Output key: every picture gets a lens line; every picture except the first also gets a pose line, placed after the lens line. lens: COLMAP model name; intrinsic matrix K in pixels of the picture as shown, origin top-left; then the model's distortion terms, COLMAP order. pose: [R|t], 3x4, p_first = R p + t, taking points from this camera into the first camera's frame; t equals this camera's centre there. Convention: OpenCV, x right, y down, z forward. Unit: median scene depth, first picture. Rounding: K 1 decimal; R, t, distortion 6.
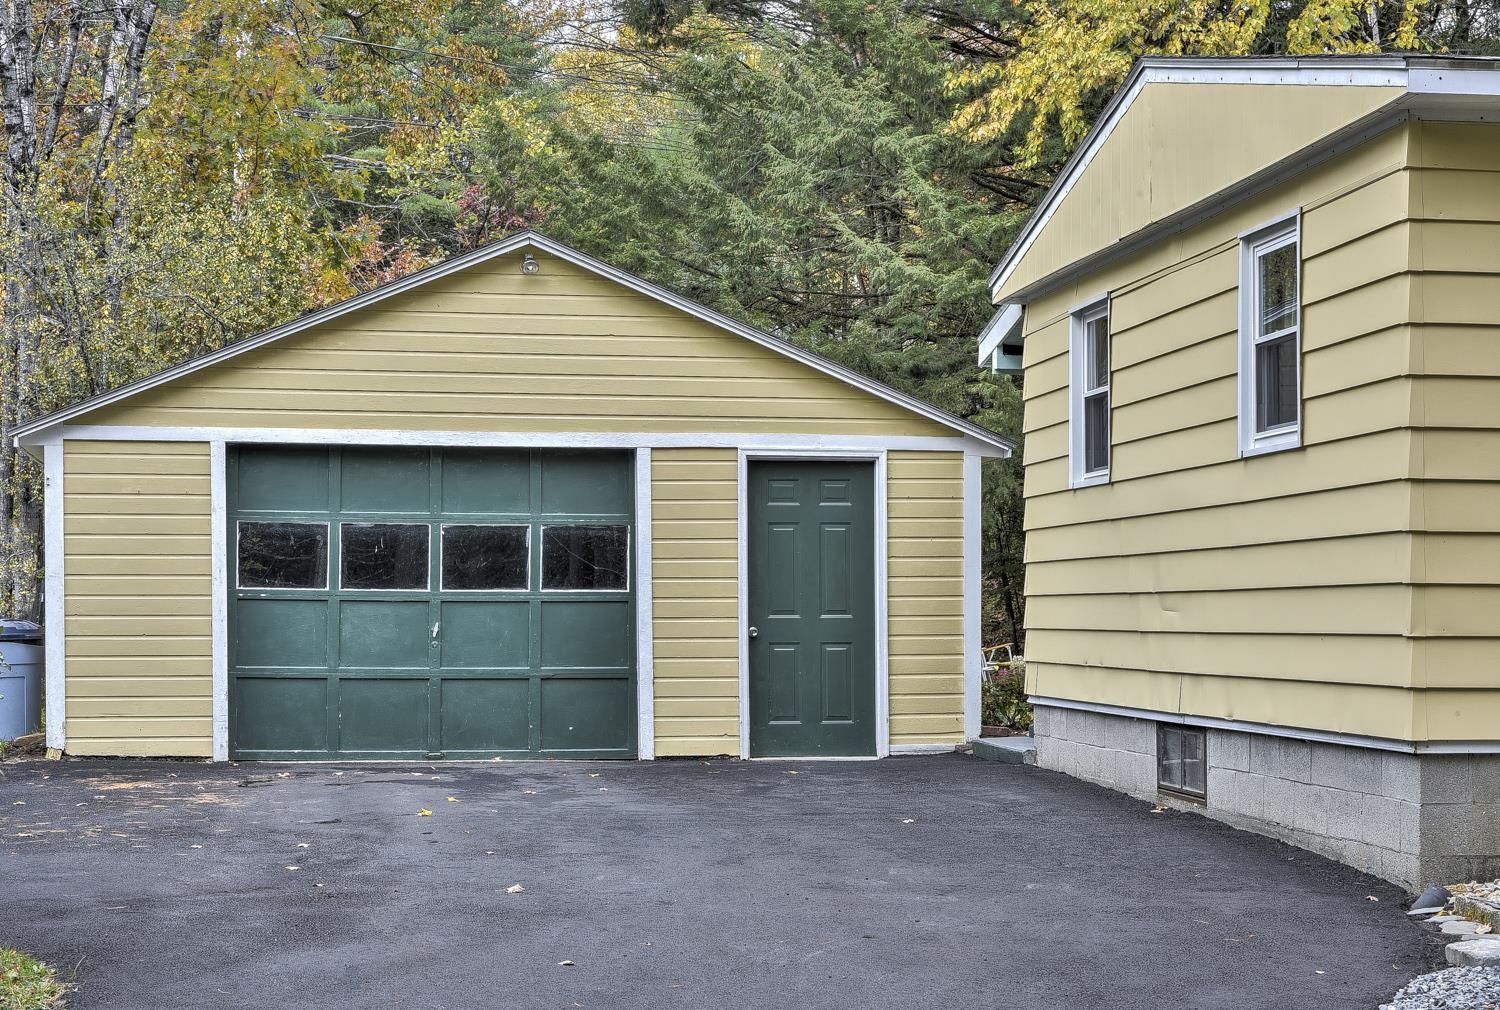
lens RADIAL K [[2686.6, 0, 750.1], [0, 2686.6, 508.8], [0, 0, 1]] dist [-0.031483, 0.000000]
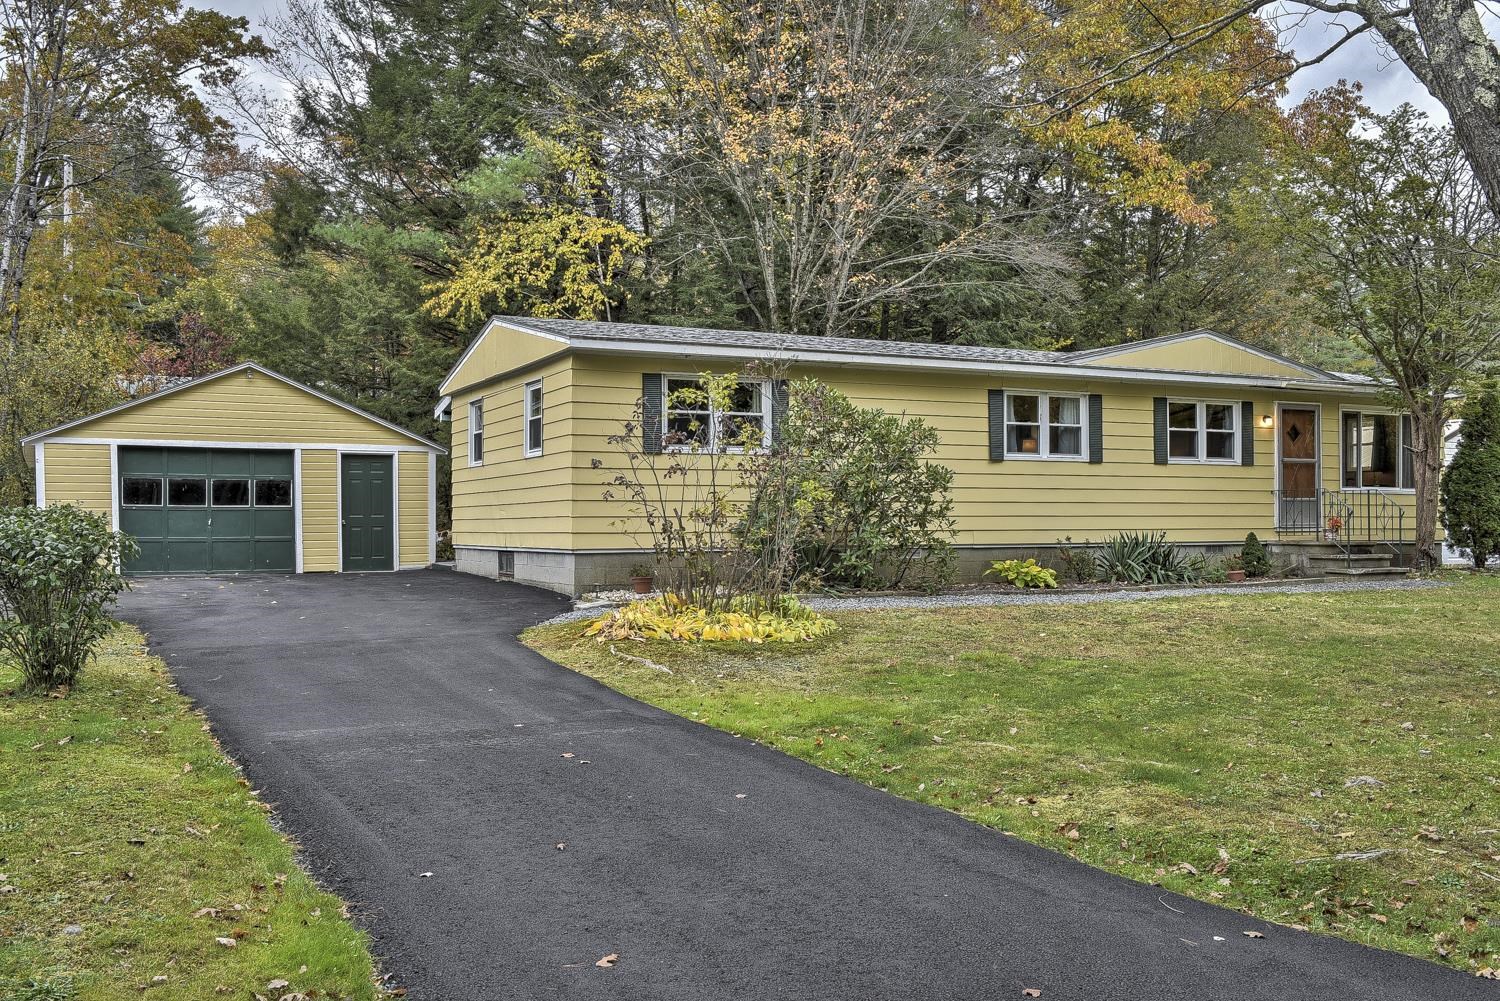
lens RADIAL K [[1394.2, 0, 750.8], [0, 1394.2, 503.6], [0, 0, 1]] dist [0.003705, 0.000000]
pose [[0.953837, -0.000774, 0.300325, -0.027940], [-0.006313, 0.999724, 0.022625, -0.003817], [-0.300260, -0.023477, 0.953568, -0.374212]]
